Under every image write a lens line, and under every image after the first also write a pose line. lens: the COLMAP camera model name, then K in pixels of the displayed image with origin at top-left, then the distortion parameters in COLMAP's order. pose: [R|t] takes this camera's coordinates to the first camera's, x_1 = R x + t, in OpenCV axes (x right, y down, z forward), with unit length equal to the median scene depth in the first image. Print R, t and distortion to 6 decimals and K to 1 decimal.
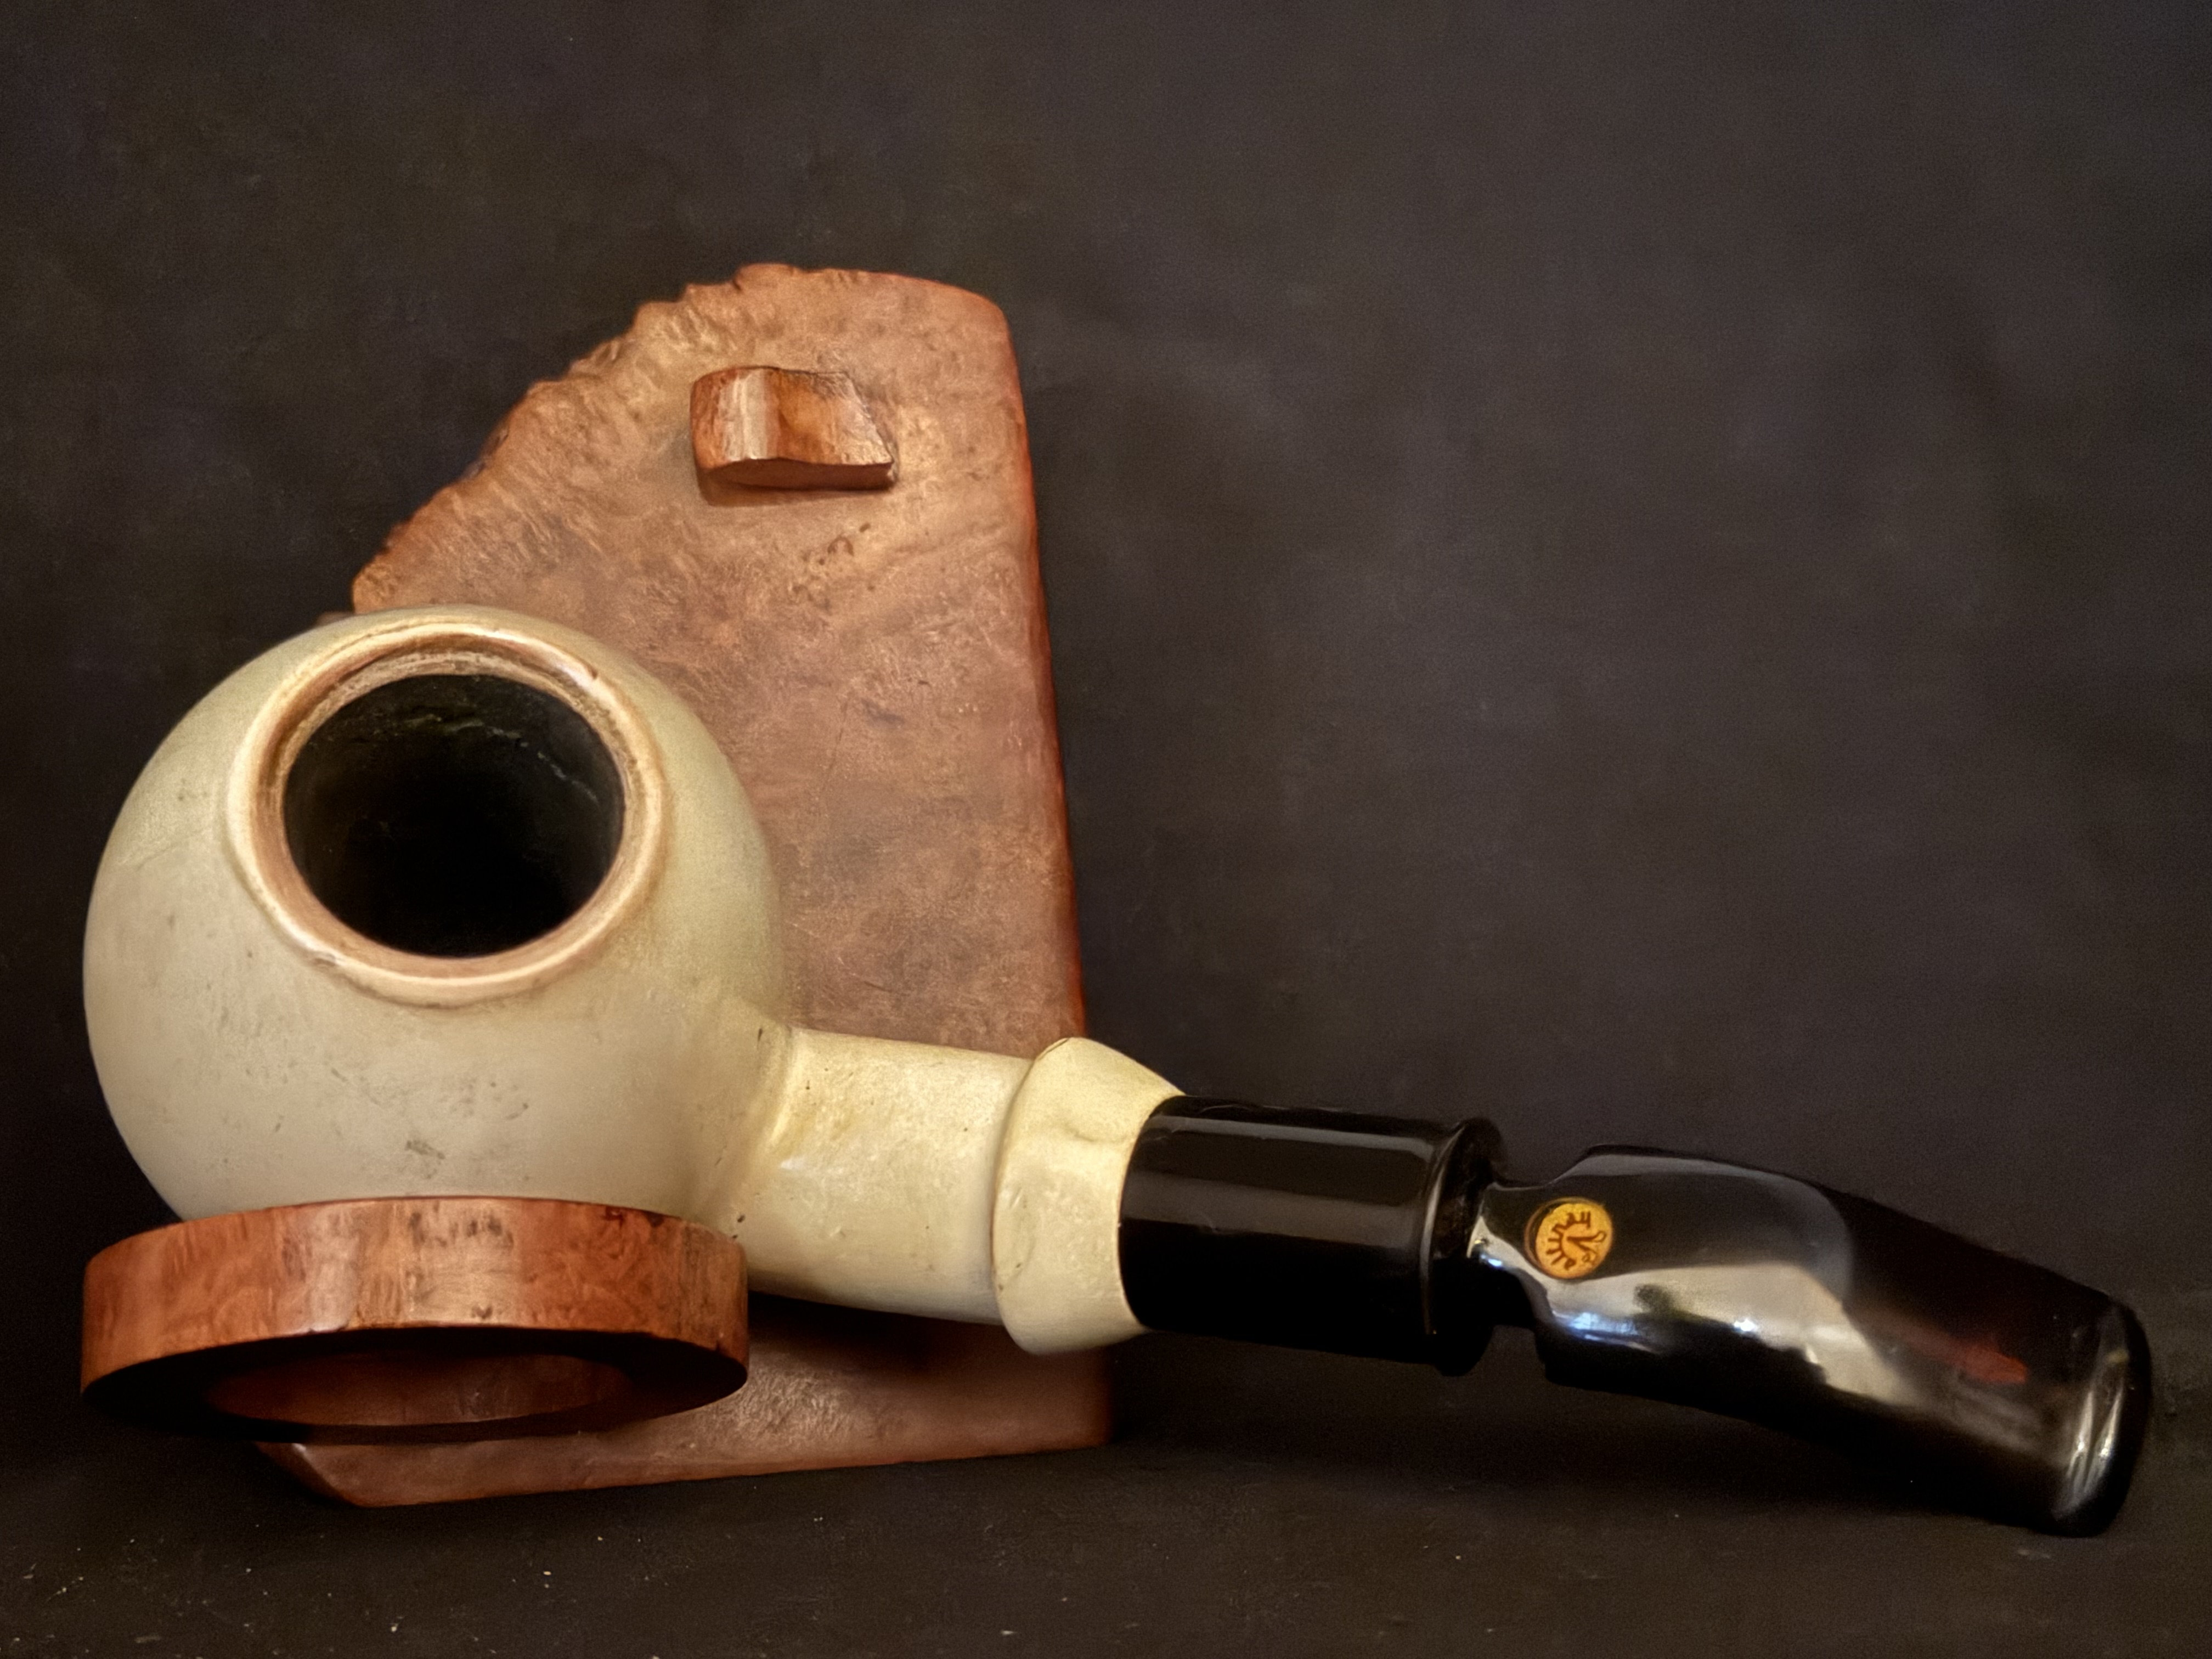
lens RADIAL K [[3844.9, 0, 1106.0], [0, 3844.9, 829.5], [0, 0, 1]] dist [0.111724, -0.060346]
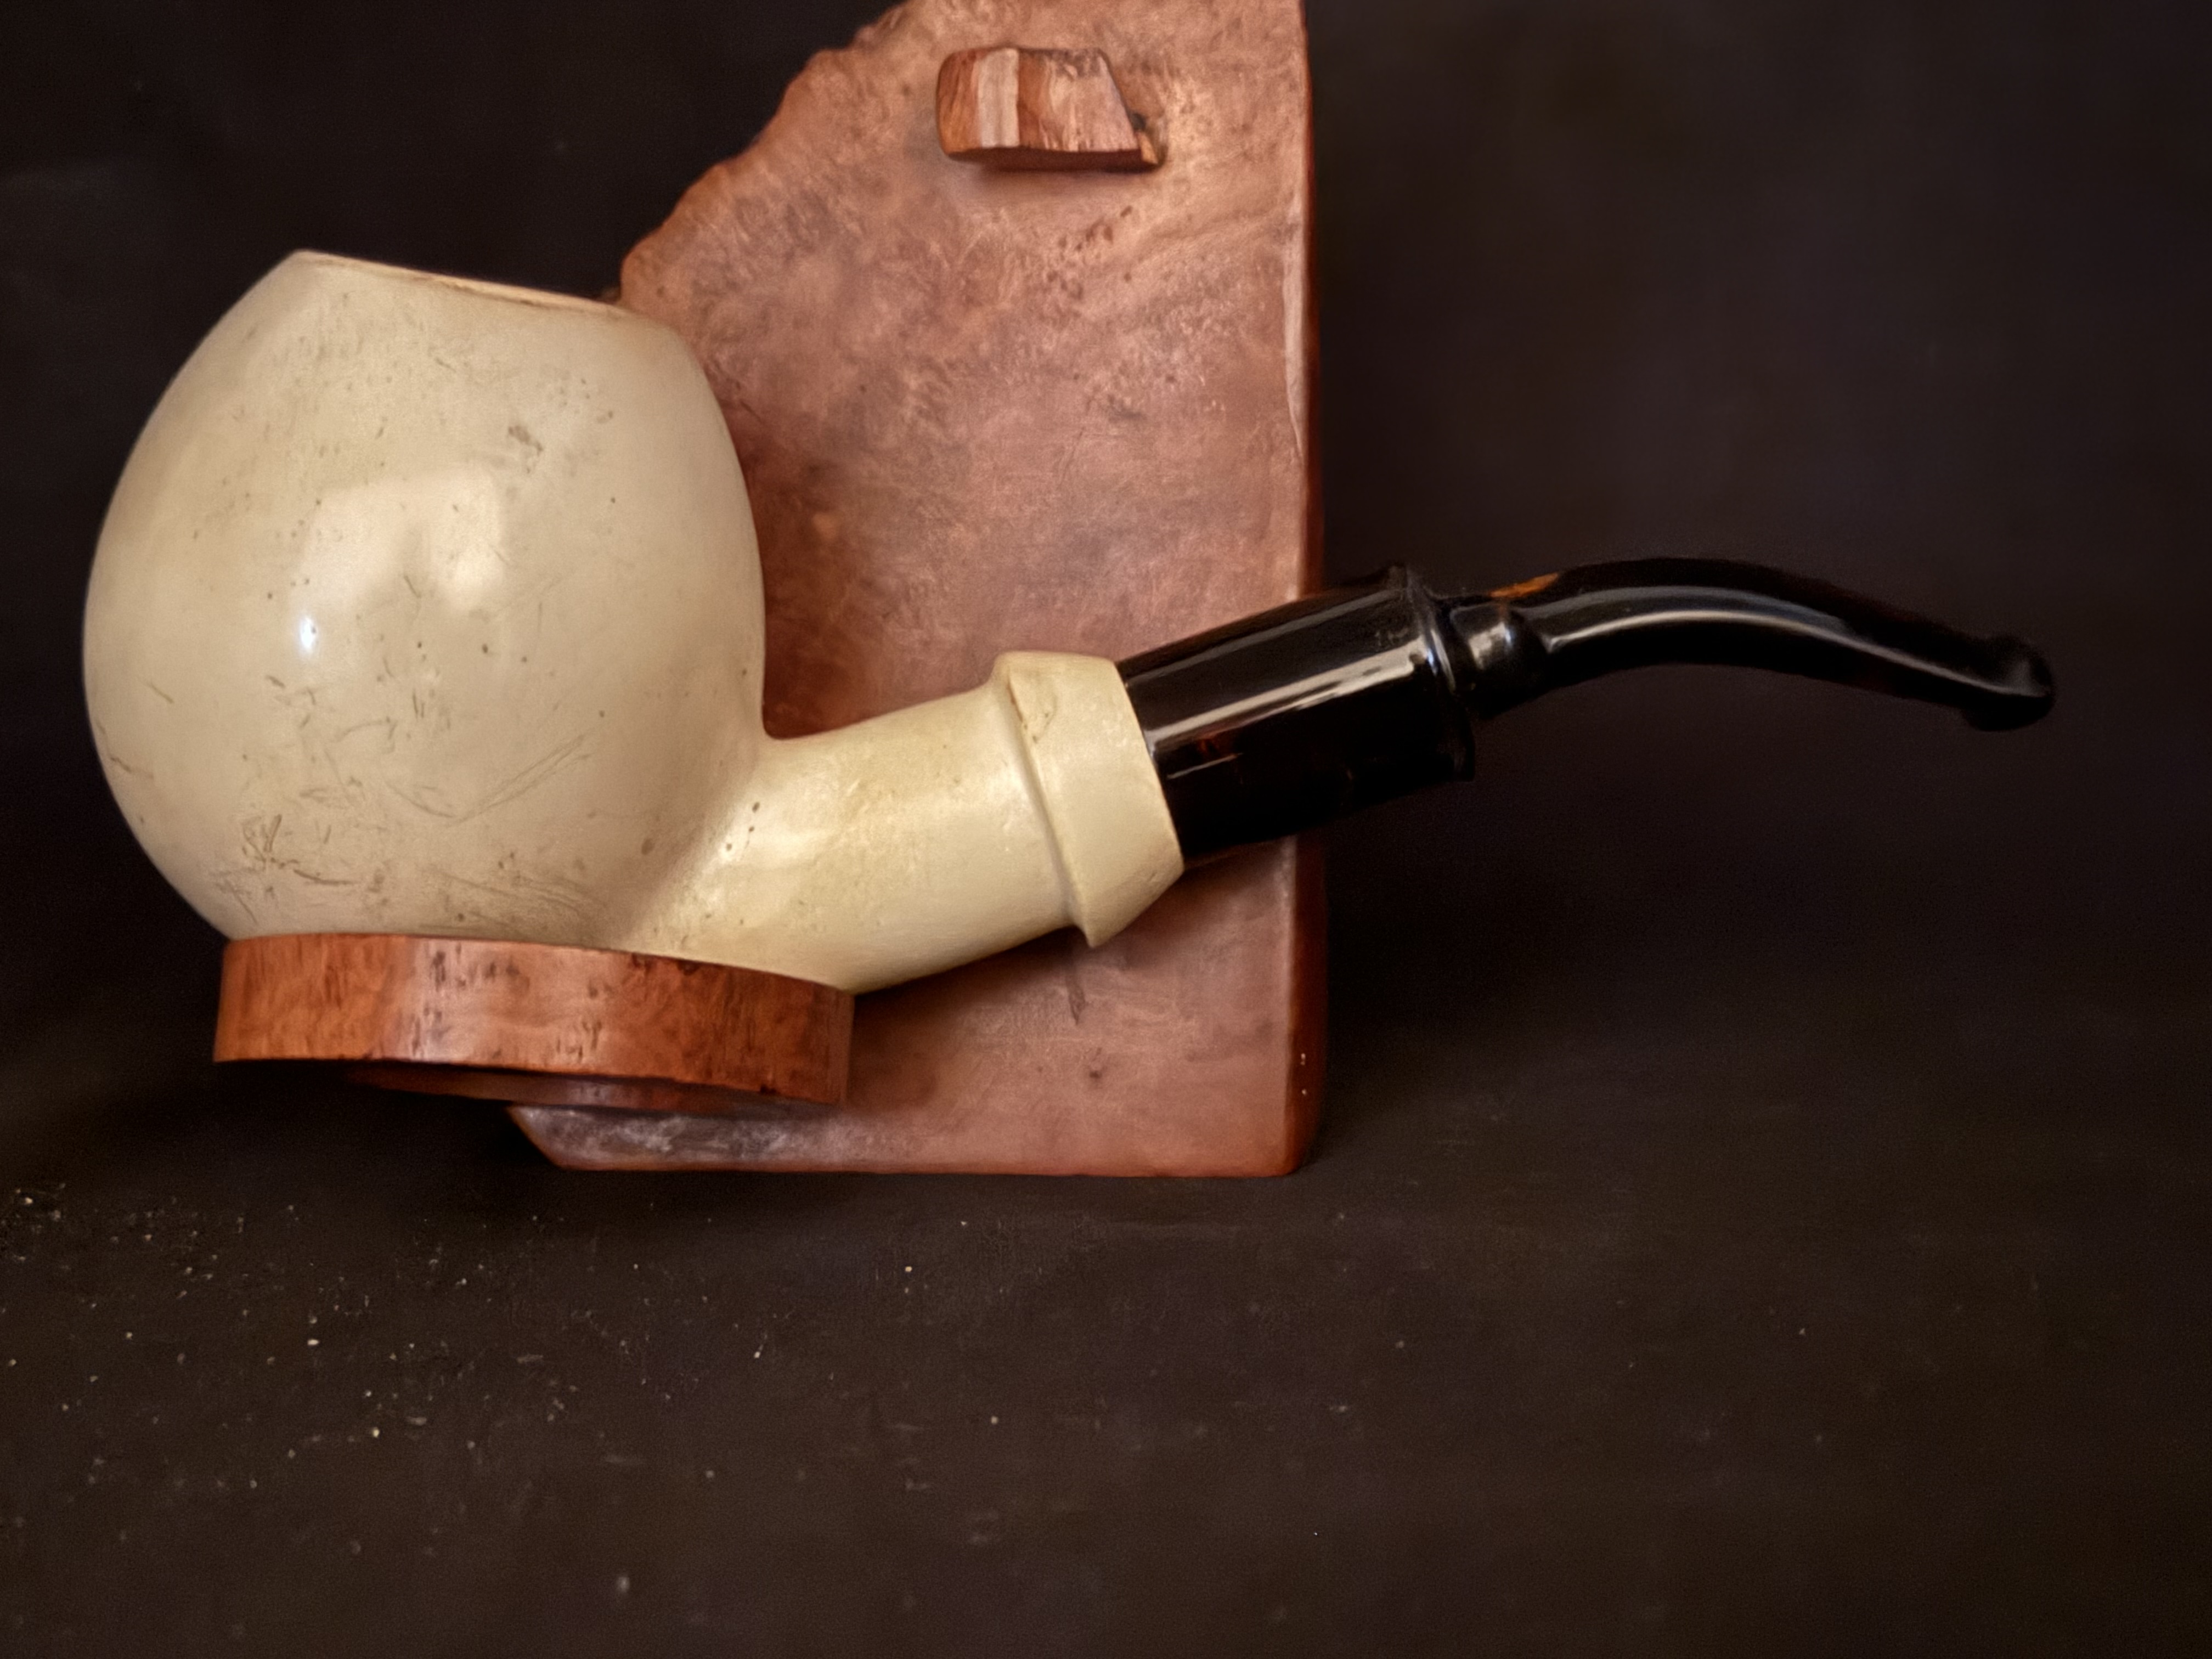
lens RADIAL K [[3844.9, 0, 1106.0], [0, 3844.9, 829.5], [0, 0, 1]] dist [0.111724, -0.060346]
pose [[0.944085, 0.078071, -0.320326, 0.256353], [-0.023408, 0.984980, 0.171073, -0.092048], [0.328871, -0.154009, 0.931732, 0.076645]]
